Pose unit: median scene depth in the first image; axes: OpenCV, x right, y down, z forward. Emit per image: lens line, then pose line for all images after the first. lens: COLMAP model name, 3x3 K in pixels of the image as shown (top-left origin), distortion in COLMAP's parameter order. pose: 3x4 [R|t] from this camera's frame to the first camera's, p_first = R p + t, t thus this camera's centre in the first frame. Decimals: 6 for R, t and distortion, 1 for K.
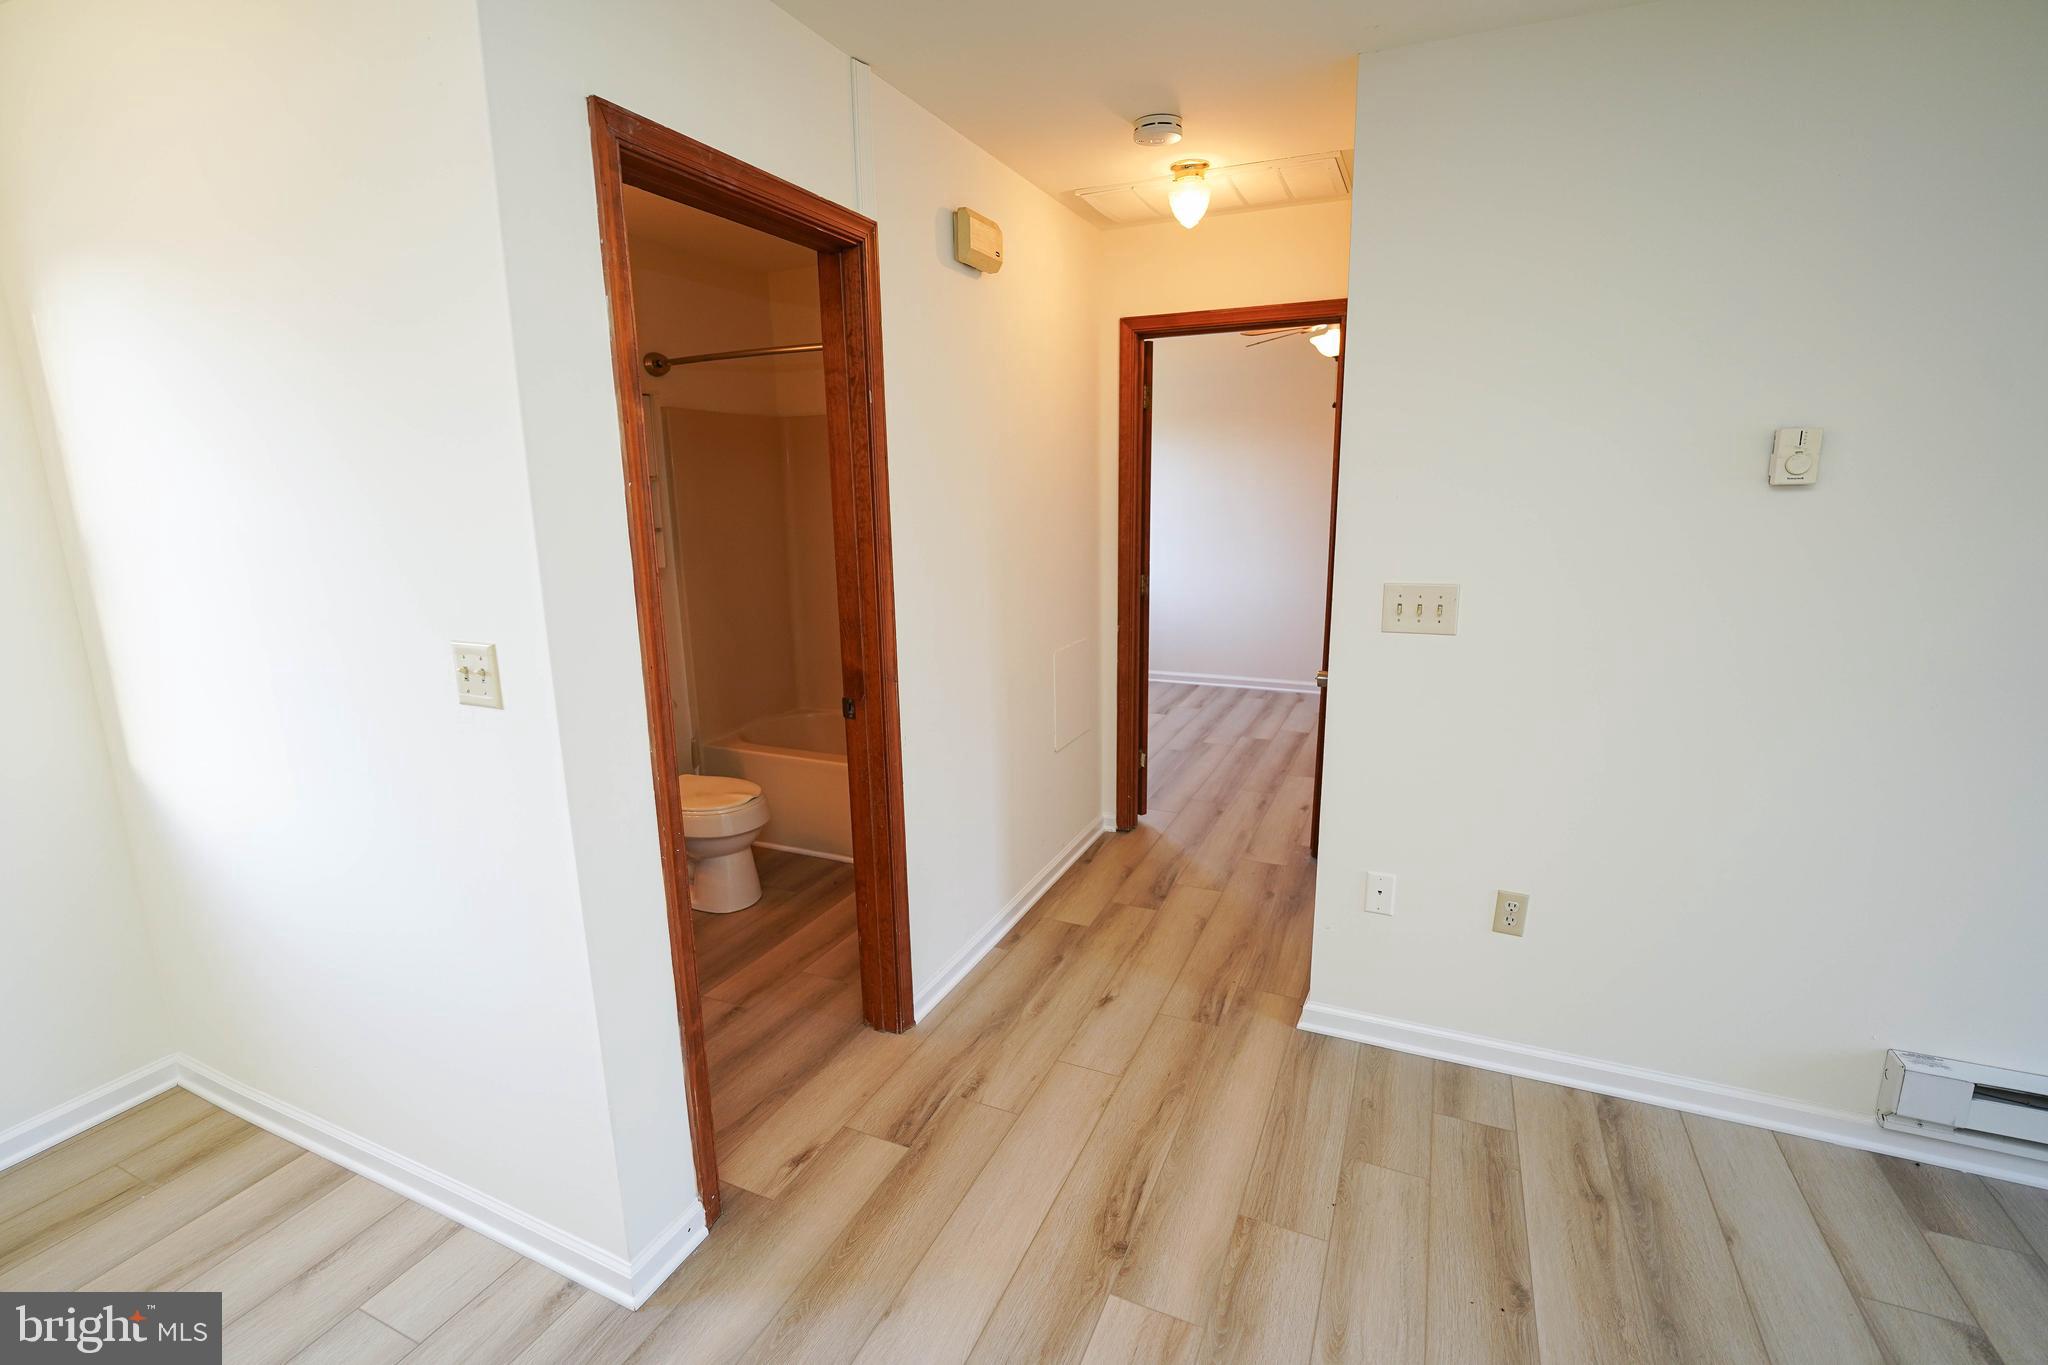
lens RADIAL K [[952.0, 0, 1024.0], [0, 952.0, 682.5], [0, 0, 1]] dist [-0.019380, 0.006568]
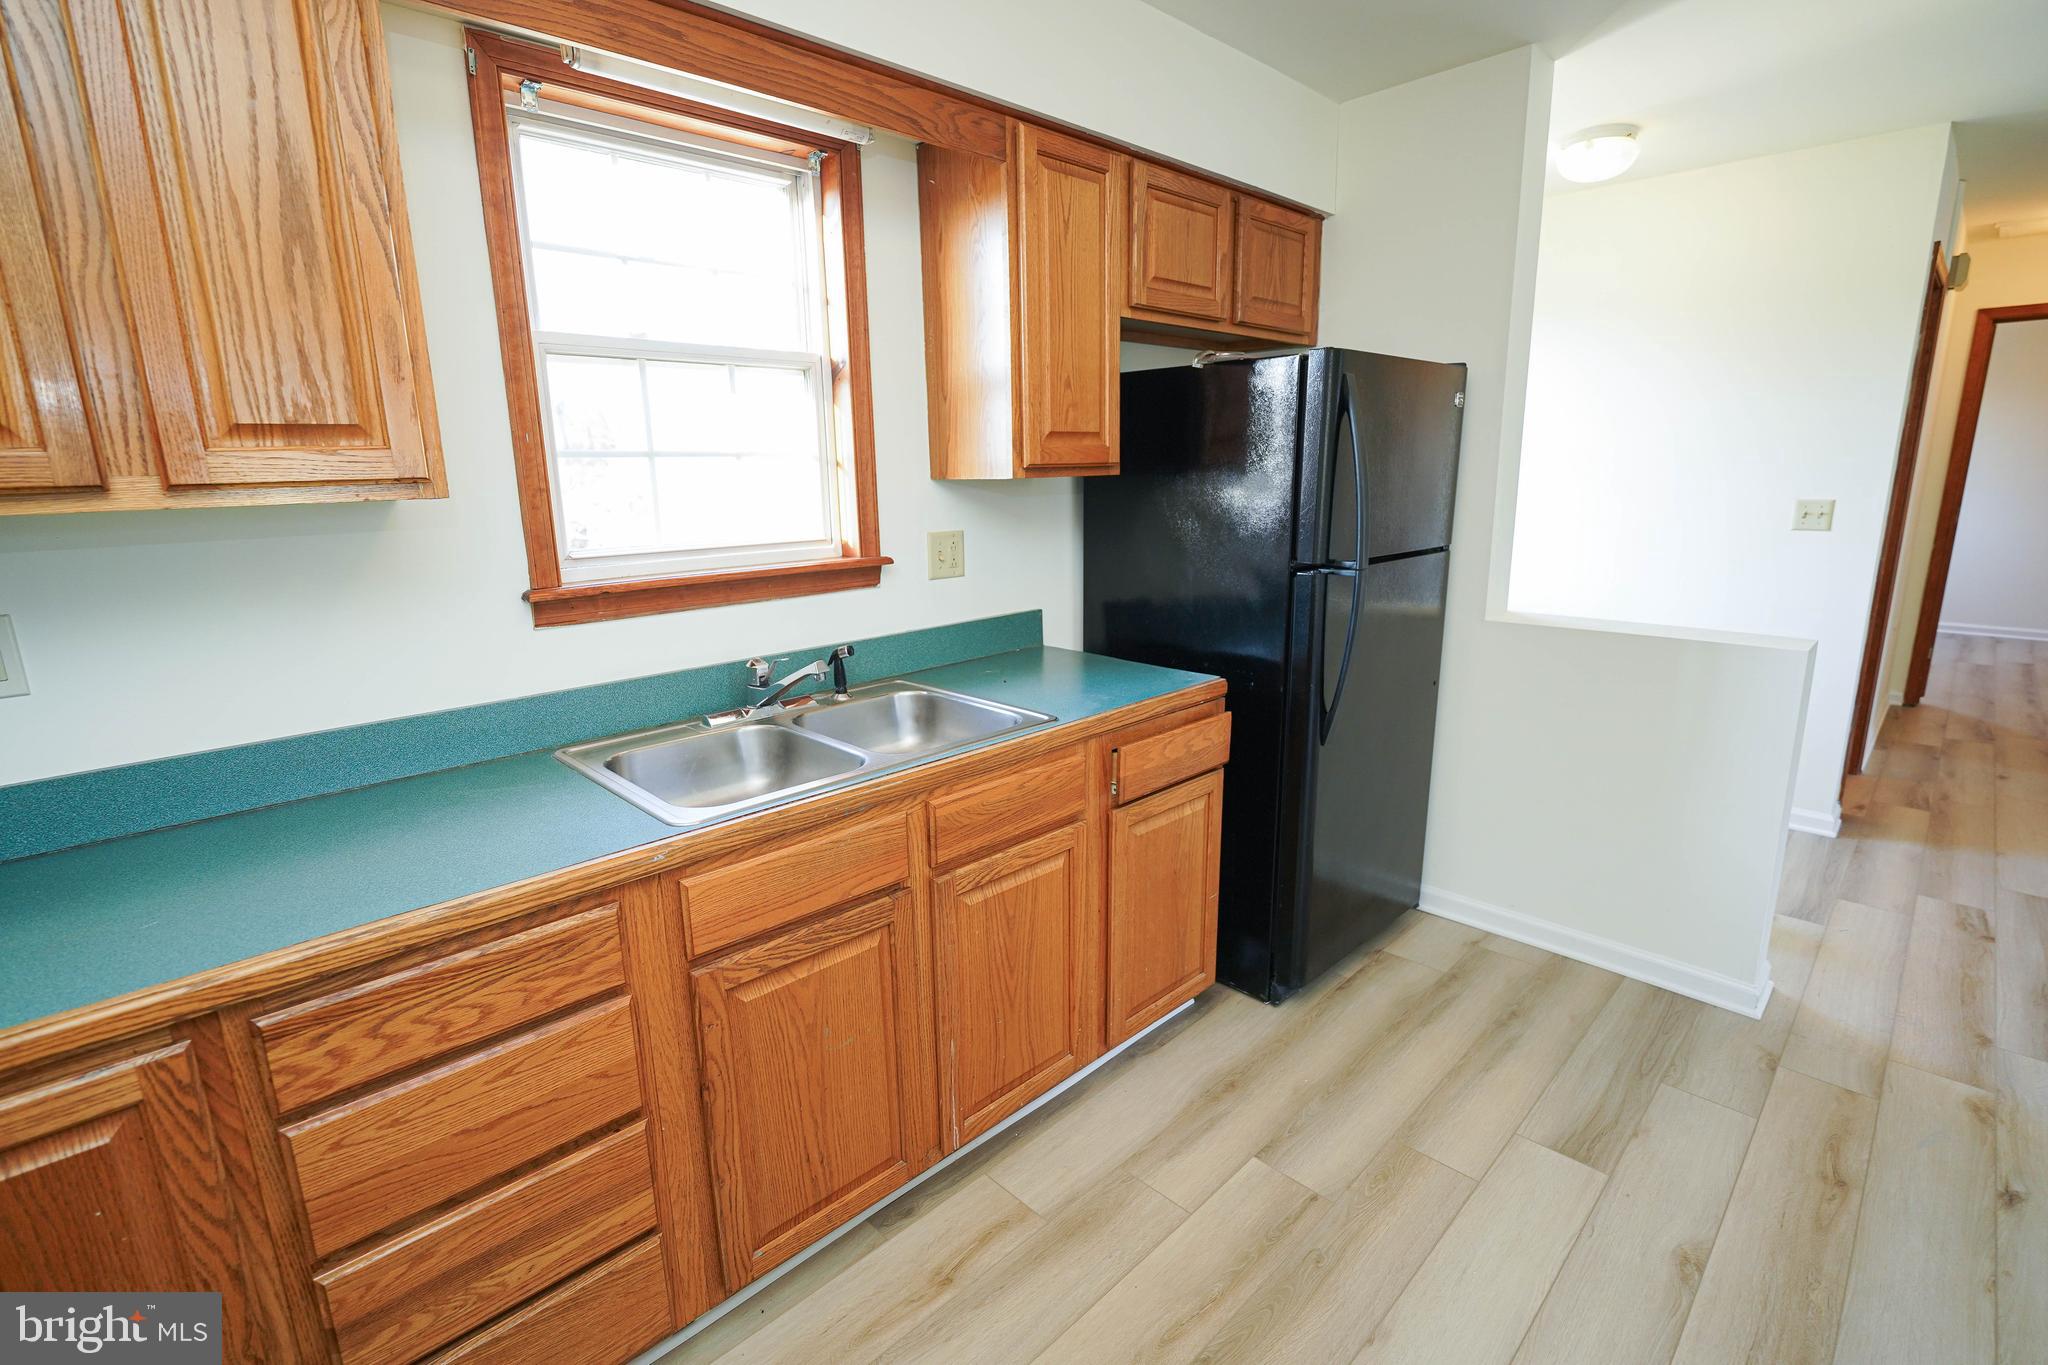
lens RADIAL K [[952.0, 0, 1024.0], [0, 952.0, 682.5], [0, 0, 1]] dist [-0.019380, 0.006568]
pose [[0.930948, 0.071865, -0.358009, -0.898710], [-0.064396, 0.997387, 0.032757, 0.257761], [0.359427, -0.007441, 0.933143, -1.015932]]
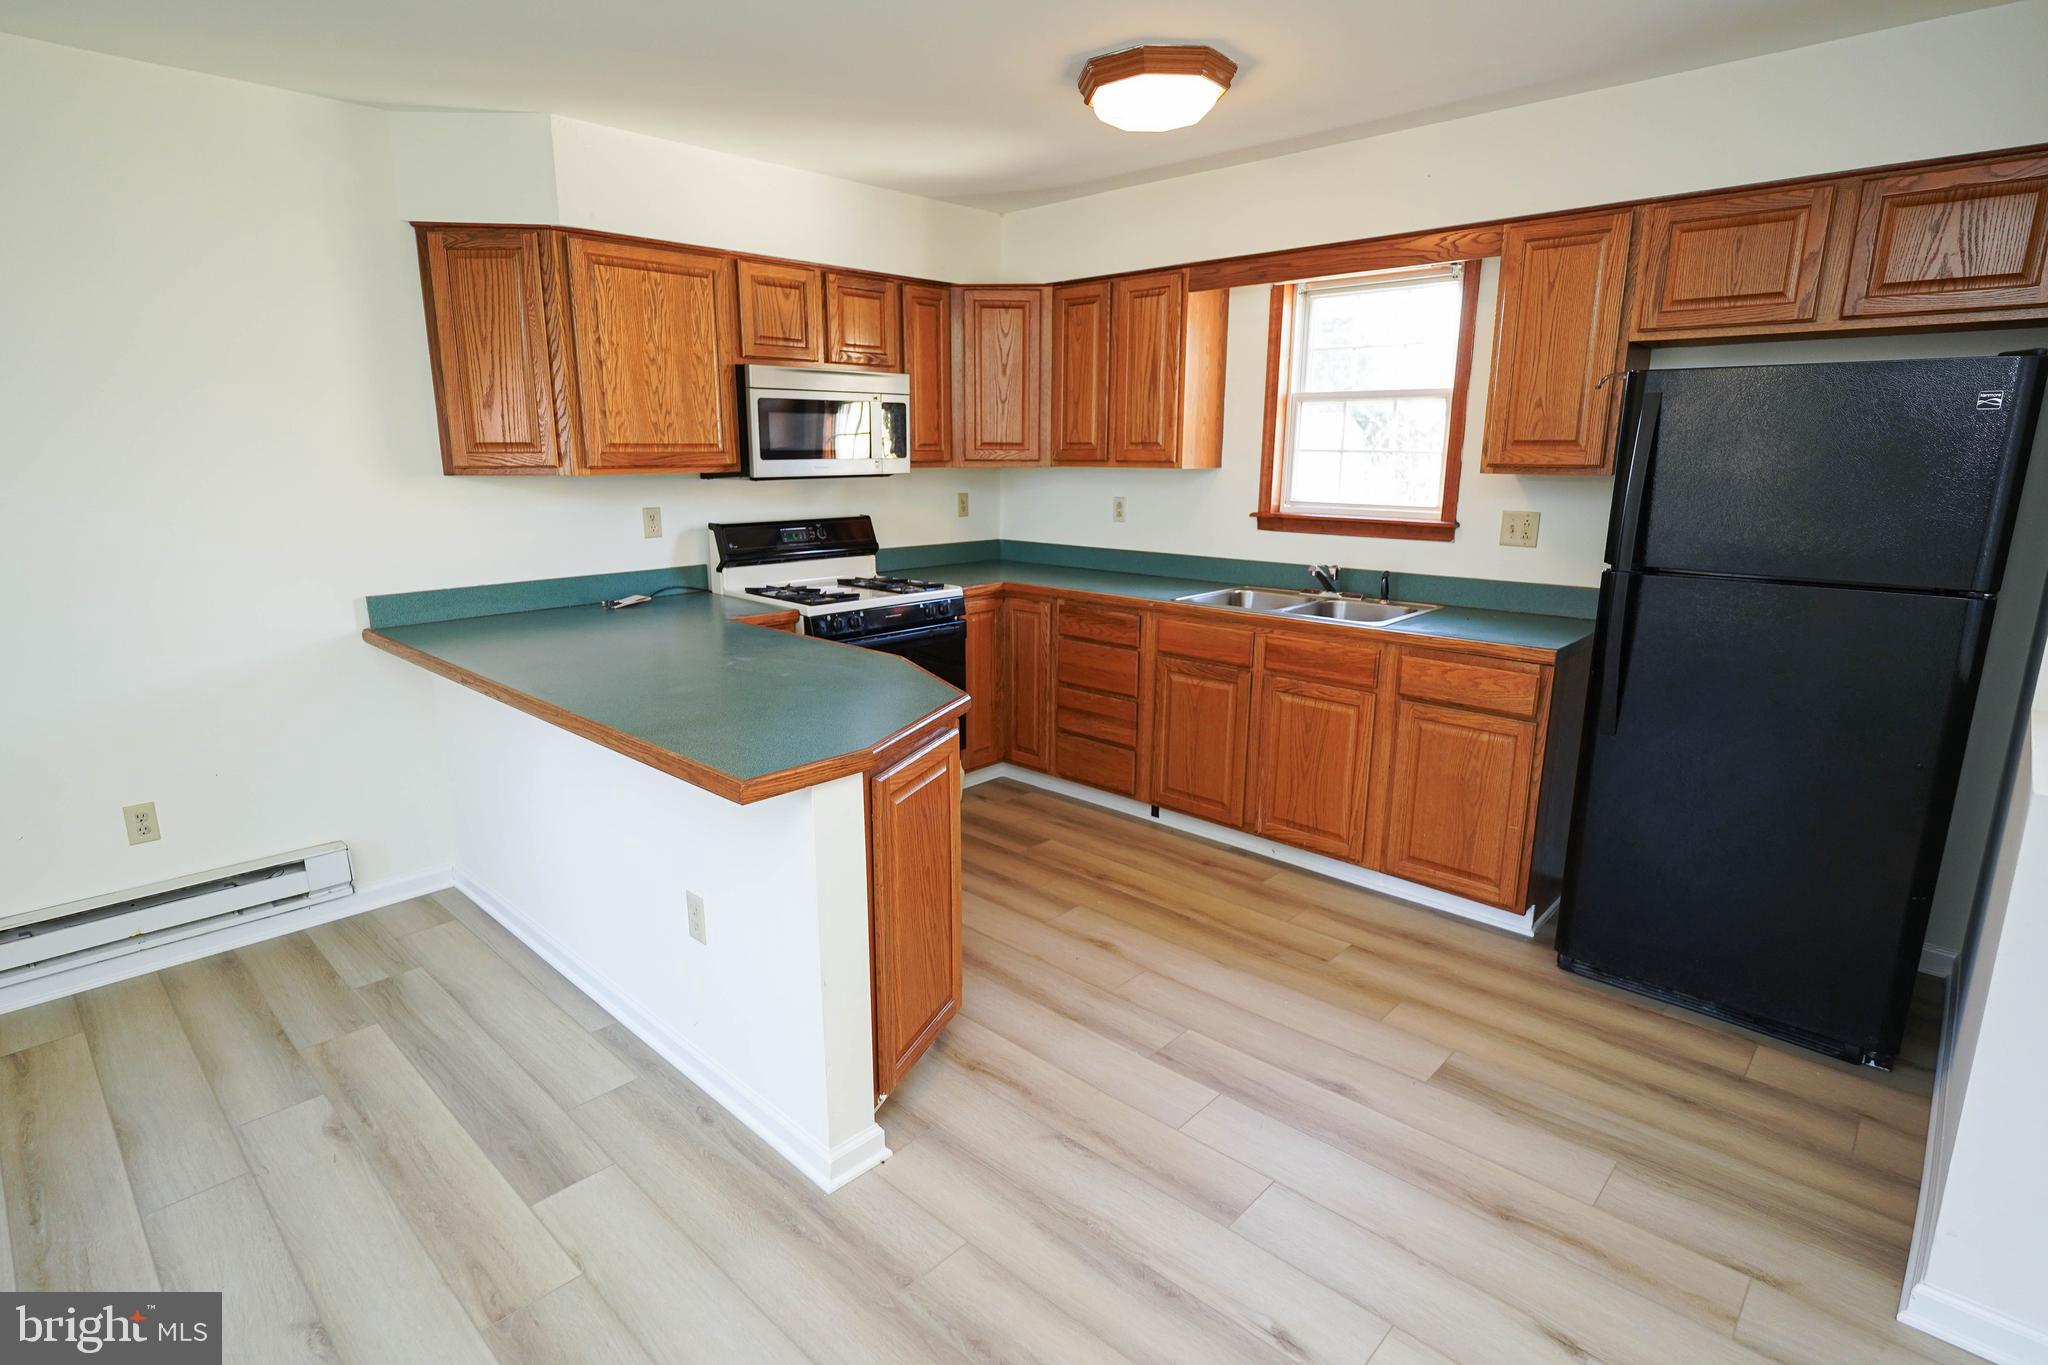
lens RADIAL K [[1028.7, 0, 993.5], [0, 1028.7, 683.9], [0, 0, 1]] dist [-0.000939, -0.000258]
pose [[-0.335772, 0.221719, -0.915477, 0.190867], [-0.194144, 0.934744, 0.297593, 0.092608], [0.921718, 0.277658, -0.270816, -0.393487]]
